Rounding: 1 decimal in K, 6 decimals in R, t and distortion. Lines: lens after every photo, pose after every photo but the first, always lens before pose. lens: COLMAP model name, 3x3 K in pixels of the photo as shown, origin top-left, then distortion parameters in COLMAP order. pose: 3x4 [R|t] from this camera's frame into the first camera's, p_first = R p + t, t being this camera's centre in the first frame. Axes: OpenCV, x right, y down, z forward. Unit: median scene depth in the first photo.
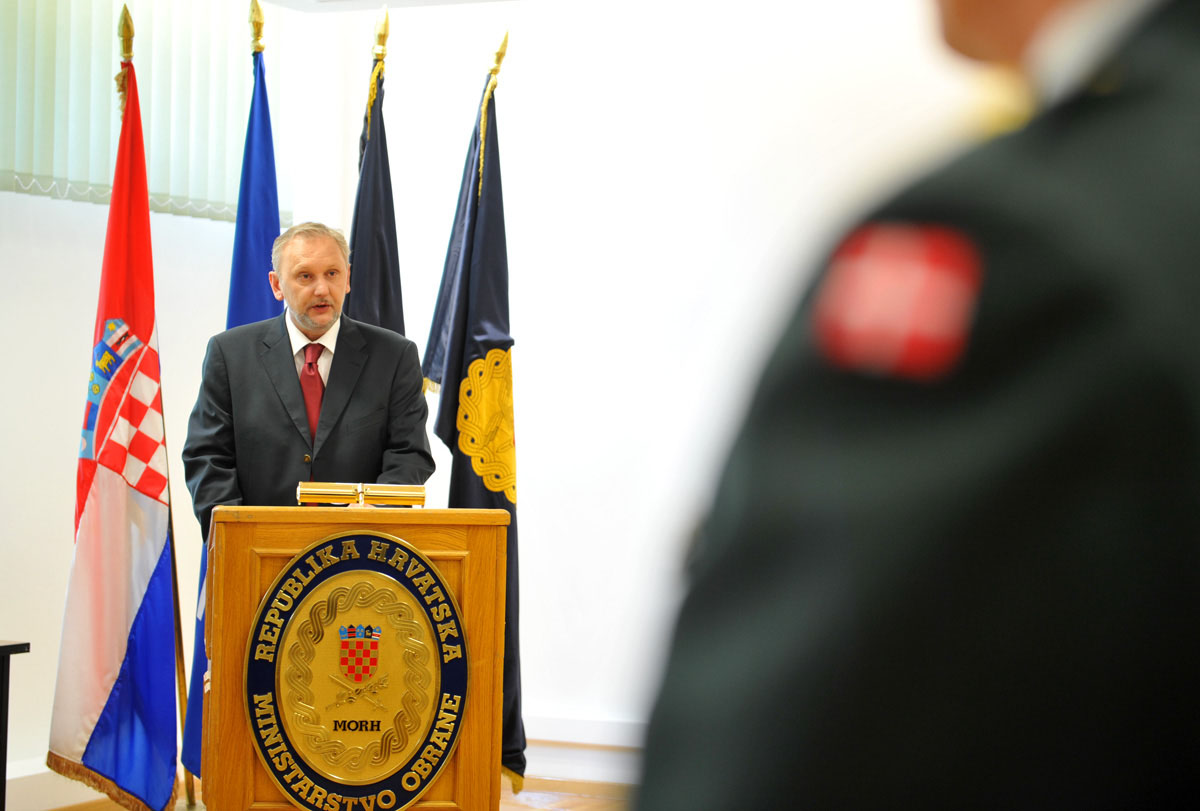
lens RADIAL K [[2441.1, 0, 597.7], [0, 2441.1, 384.0], [0, 0, 1]] dist [0.073335, 0.306685]
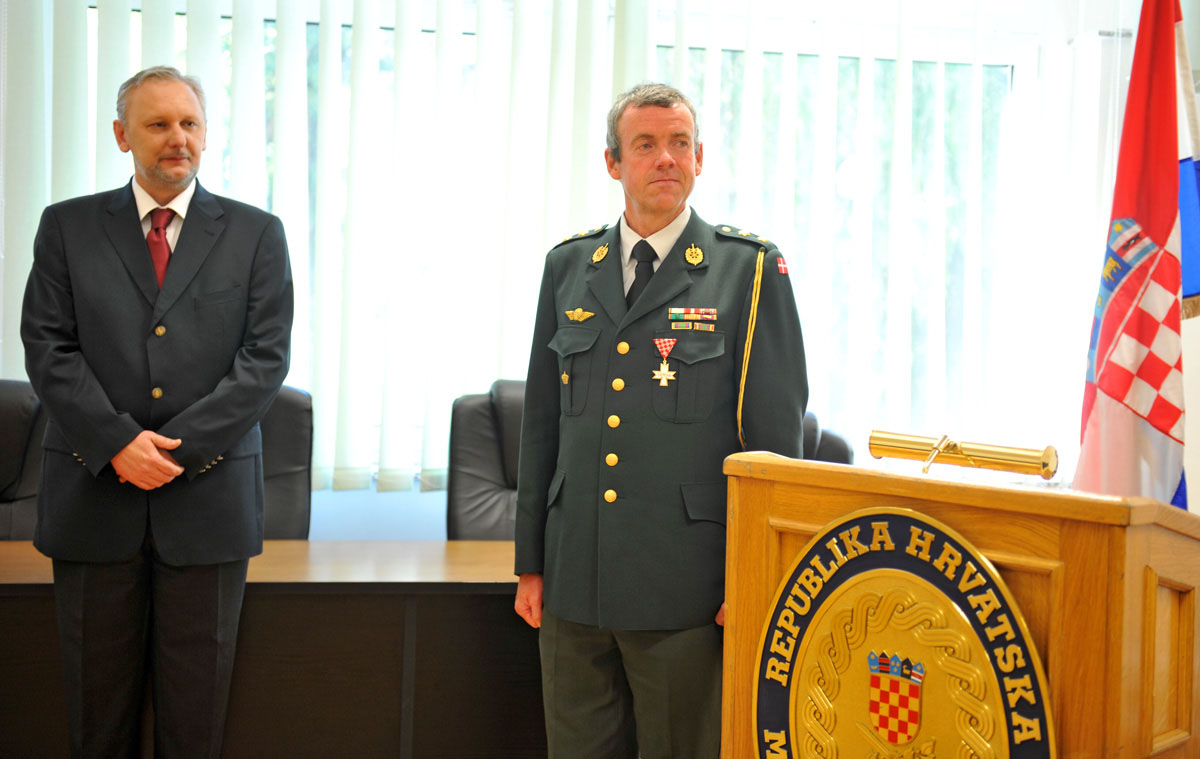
lens RADIAL K [[1625.1, 0, 599.8], [0, 1625.1, 340.3], [0, 0, 1]] dist [0.125518, -0.041667]
pose [[0.603944, 0.021801, -0.796728, 0.196401], [-0.009843, 0.999754, 0.019896, 0.007981], [0.796966, -0.004173, 0.604010, 0.674897]]
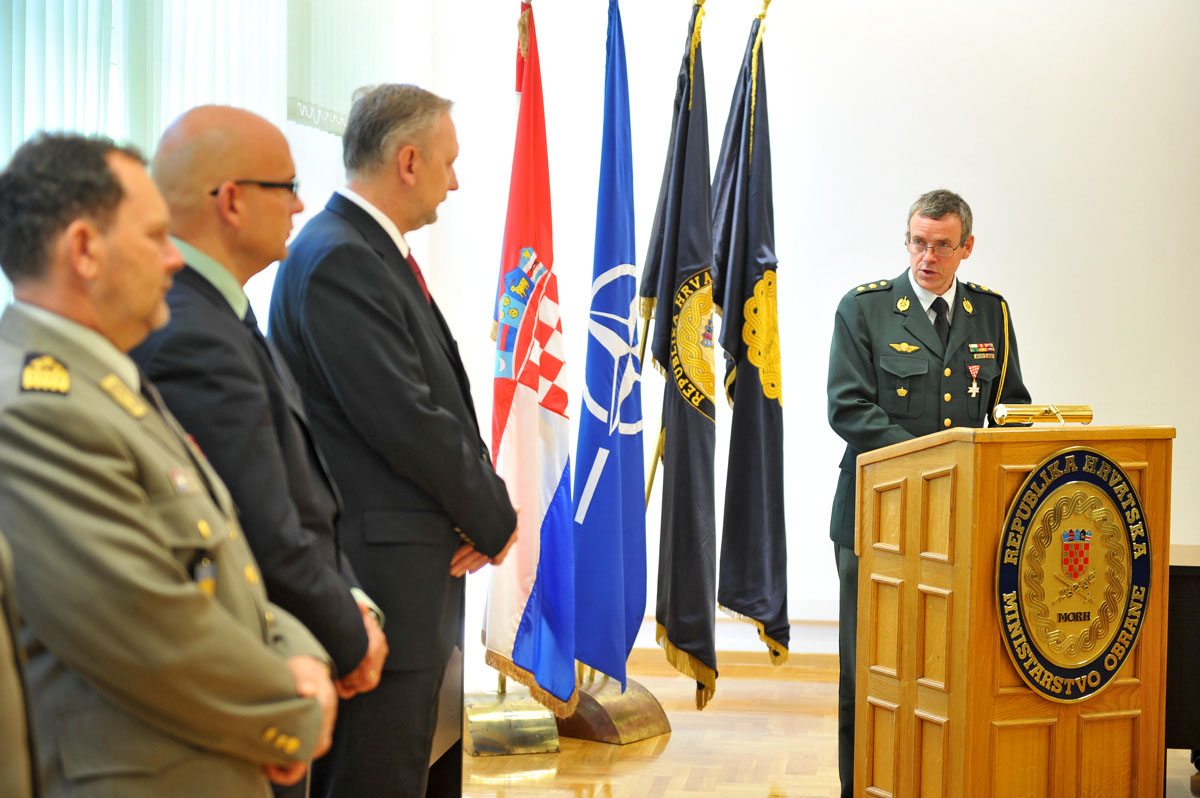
lens RADIAL K [[2266.5, 0, 570.5], [0, 2266.5, 398.7], [0, 0, 1]] dist [0.121140, -0.181966]
pose [[0.947188, -0.021401, 0.319964, -0.657154], [0.001901, 0.998128, 0.061132, -0.027647], [-0.320673, -0.057295, 0.945456, 0.072758]]
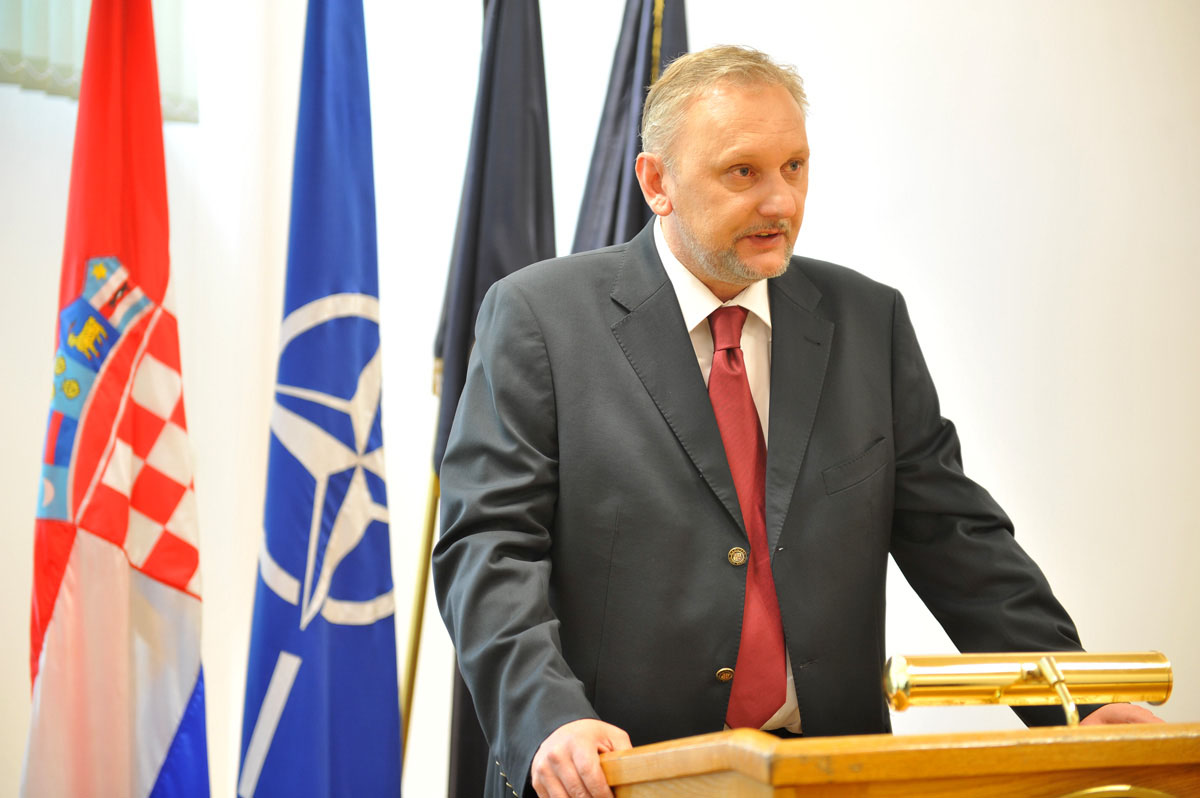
lens RADIAL K [[2266.5, 0, 570.5], [0, 2266.5, 398.7], [0, 0, 1]] dist [0.121140, -0.181966]
pose [[0.982886, -0.007885, 0.184047, -0.249559], [0.001763, 0.999440, 0.033404, -0.016006], [-0.184208, -0.032508, 0.982350, 0.649437]]
